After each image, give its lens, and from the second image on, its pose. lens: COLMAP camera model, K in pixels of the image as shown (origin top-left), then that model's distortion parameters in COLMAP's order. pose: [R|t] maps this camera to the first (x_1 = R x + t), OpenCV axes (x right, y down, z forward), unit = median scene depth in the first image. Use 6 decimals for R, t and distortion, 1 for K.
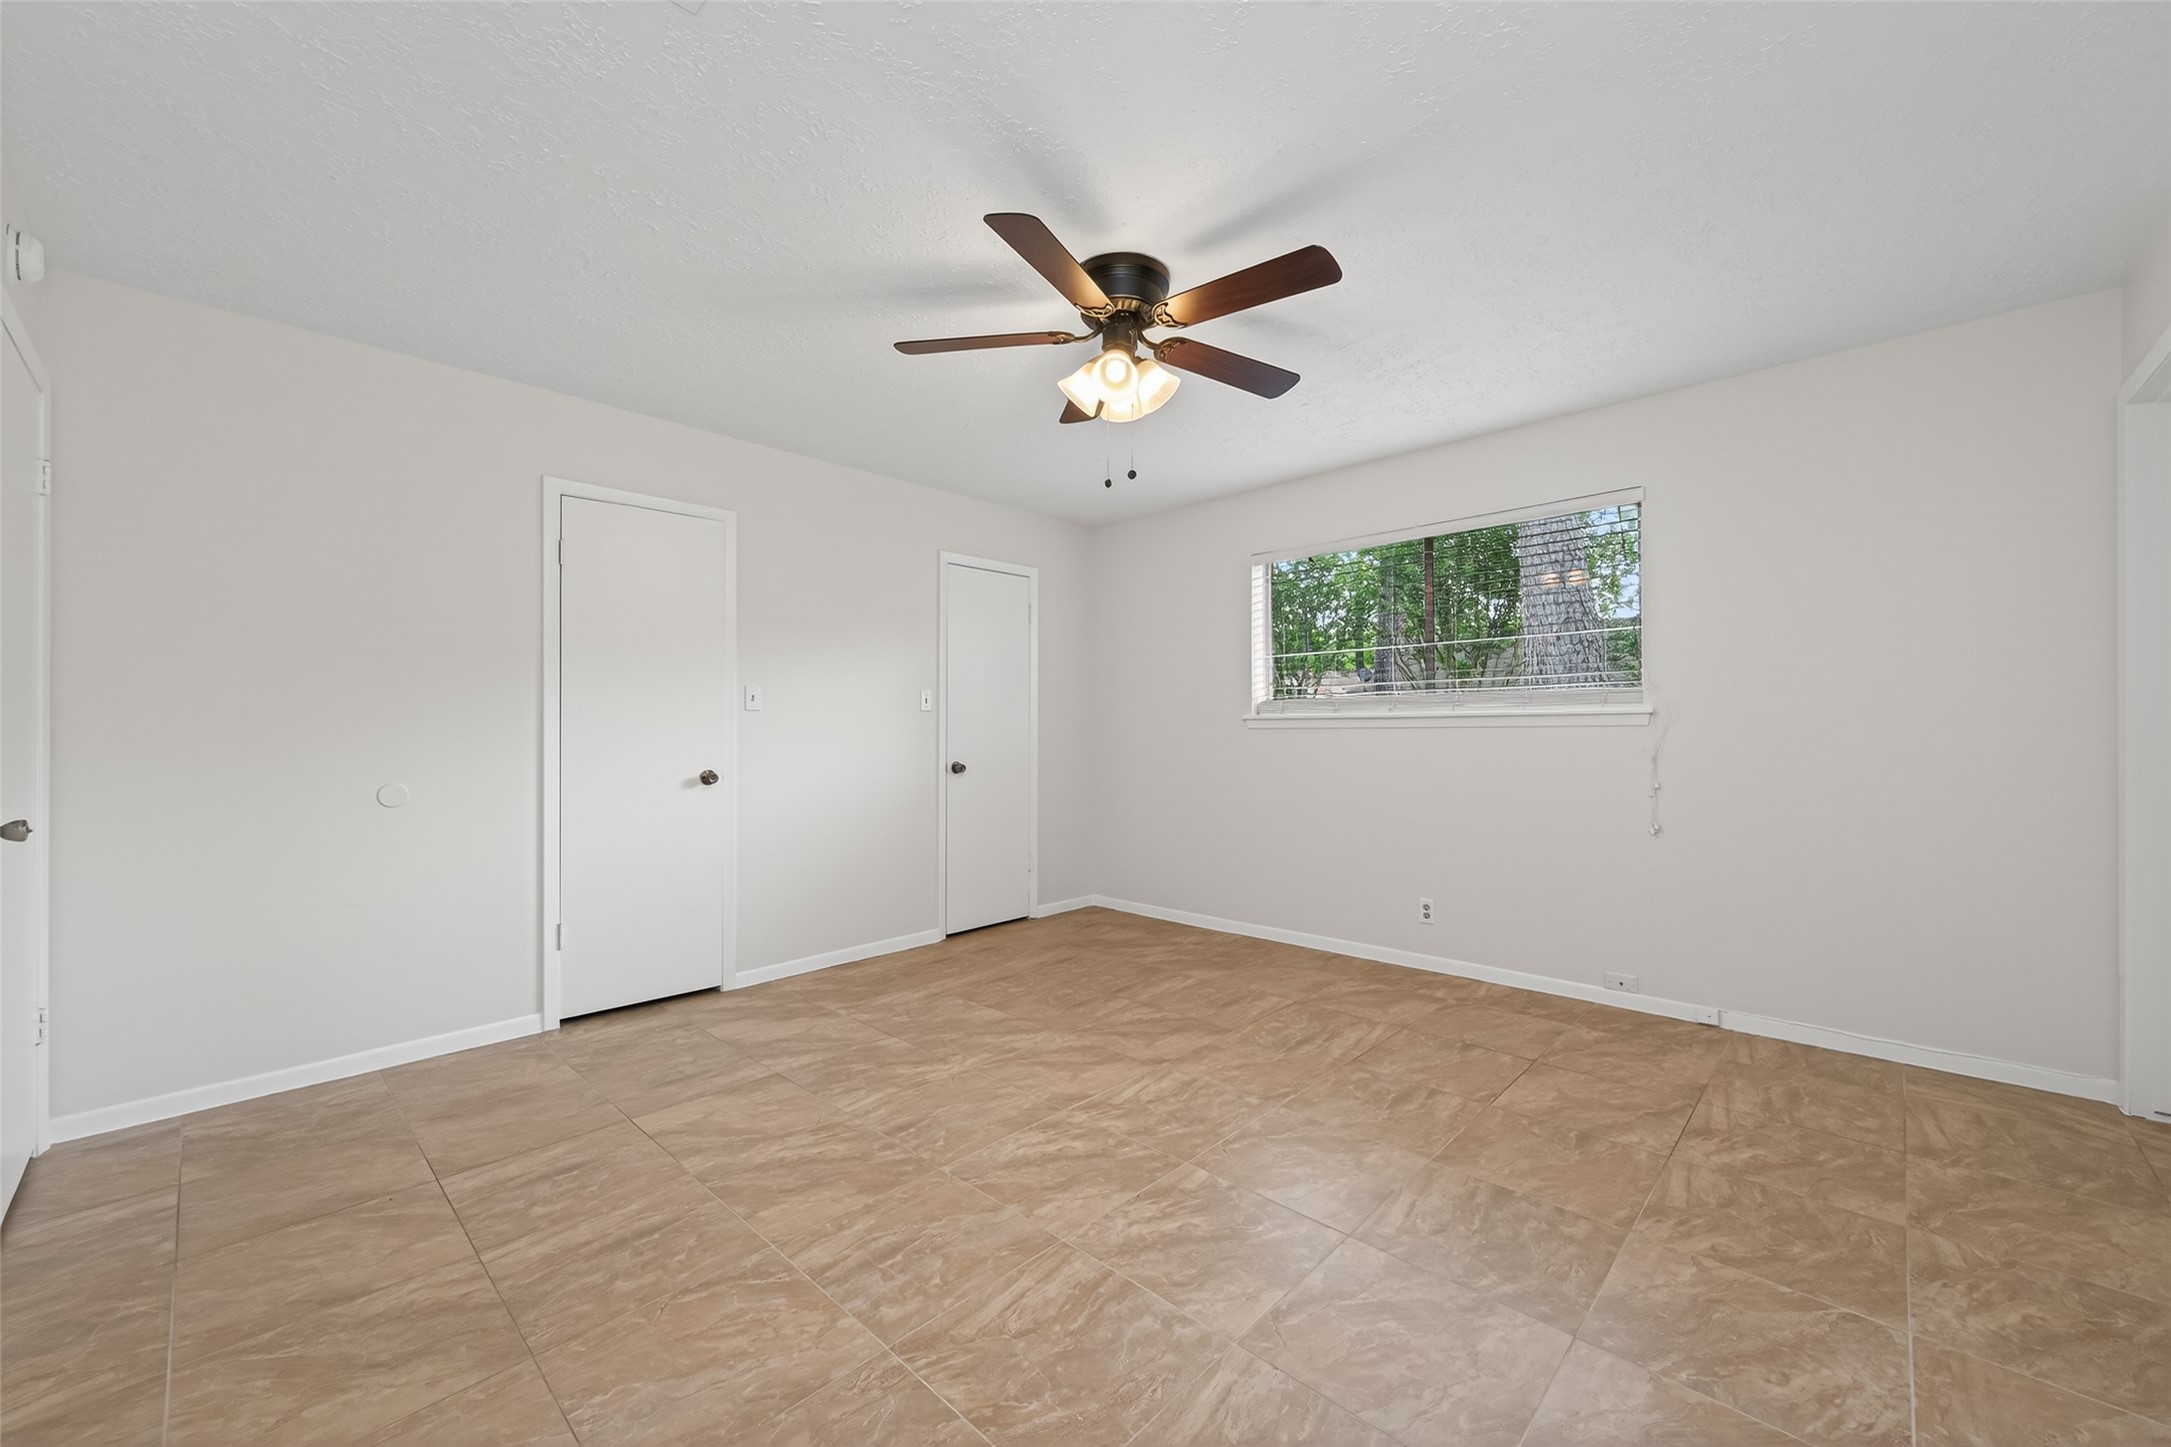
lens RADIAL K [[842.8, 0, 1089.8], [0, 842.8, 718.5], [0, 0, 1]] dist [0.010950, -0.003149]
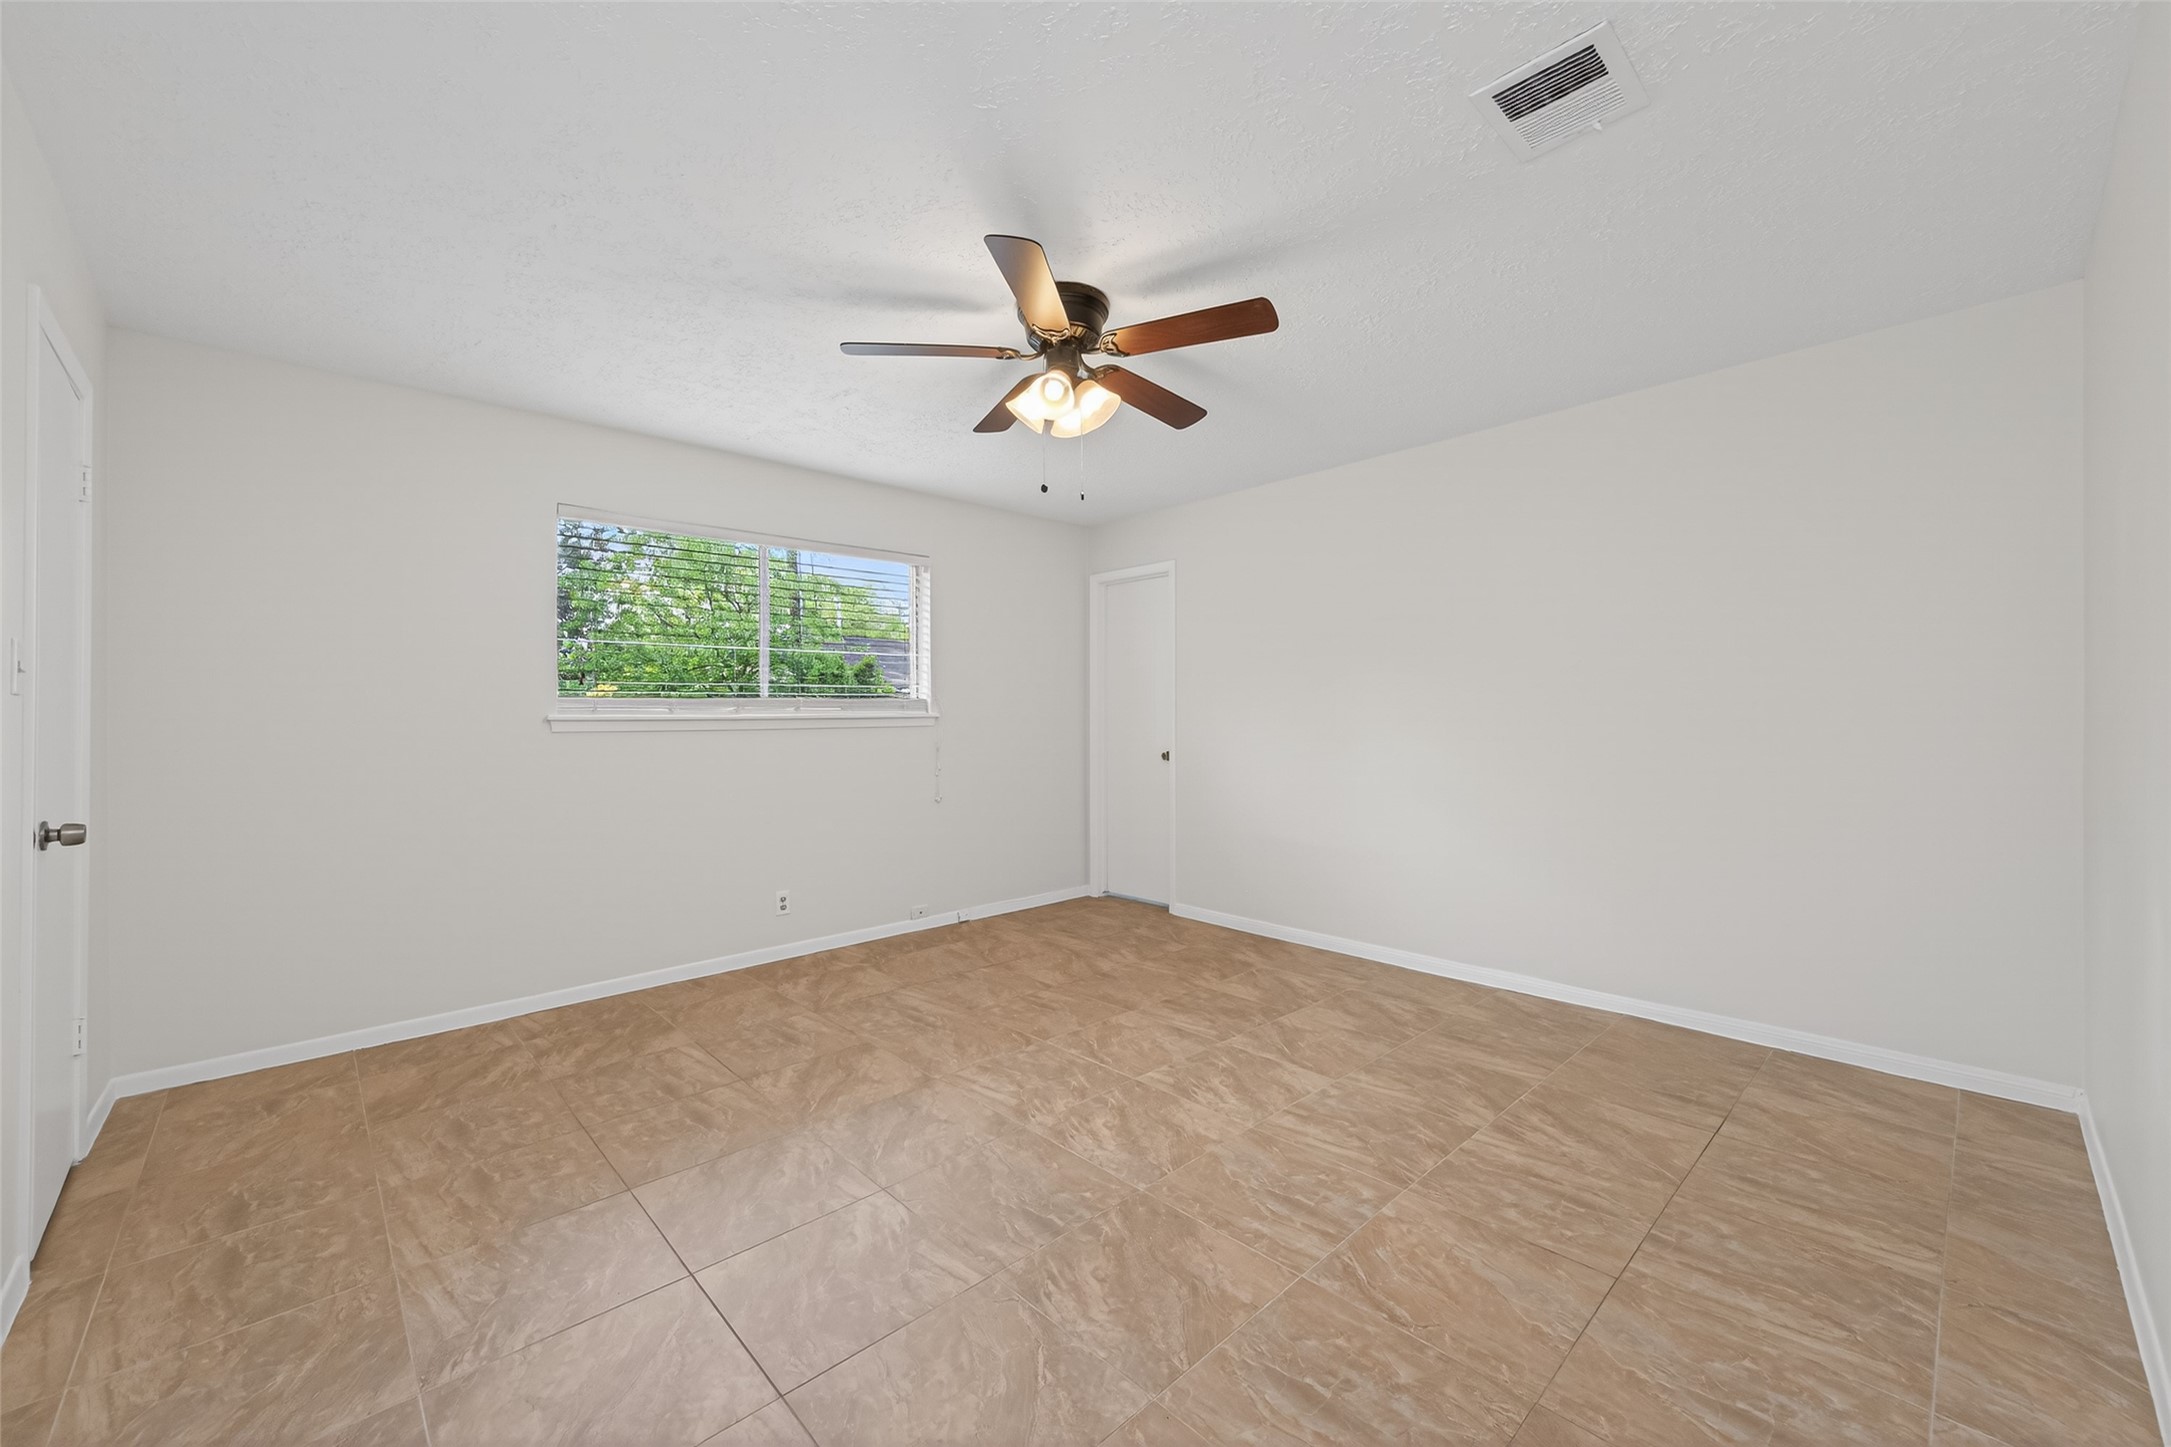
lens RADIAL K [[842.8, 0, 1087.0], [0, 842.8, 723.0], [0, 0, 1]] dist [0.010950, -0.003149]
pose [[0.056595, 0.003080, 0.998392, -0.963435], [-0.001503, 0.999994, -0.002999, 0.009266], [-0.998396, -0.001331, 0.056599, 0.860682]]
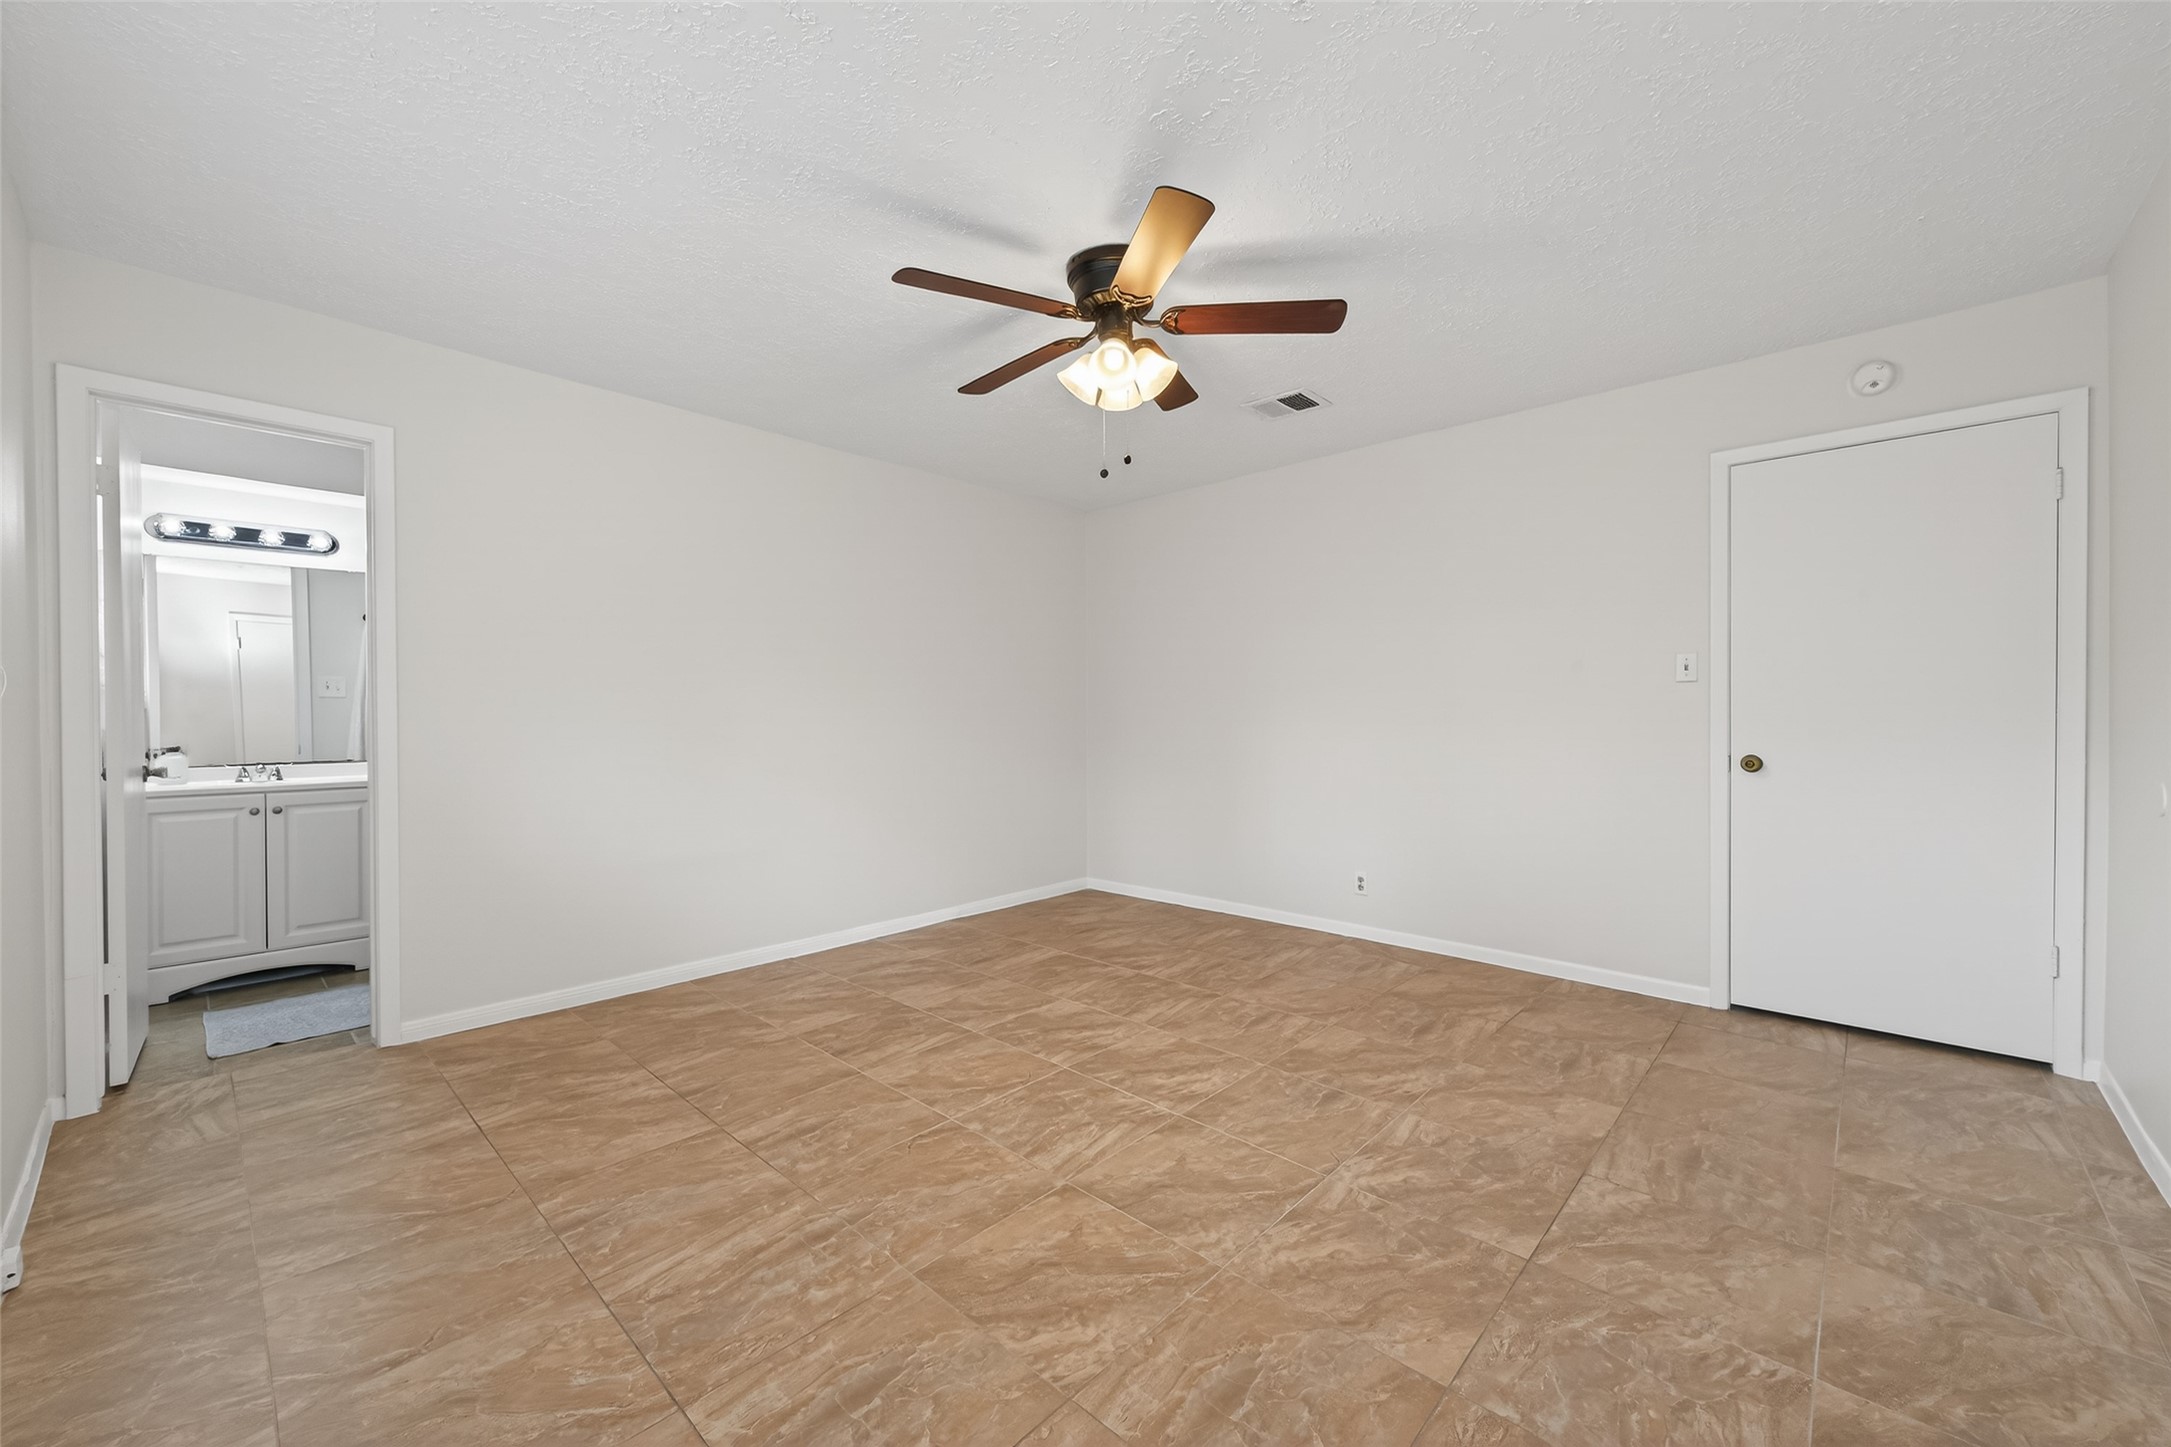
lens RADIAL K [[842.8, 0, 1089.5], [0, 842.8, 720.1], [0, 0, 1]] dist [0.010950, -0.003149]
pose [[-0.999914, 0.008281, -0.010206, 0.075592], [0.008248, 0.999960, 0.003321, 0.016774], [0.010233, 0.003237, -0.999942, 1.907944]]
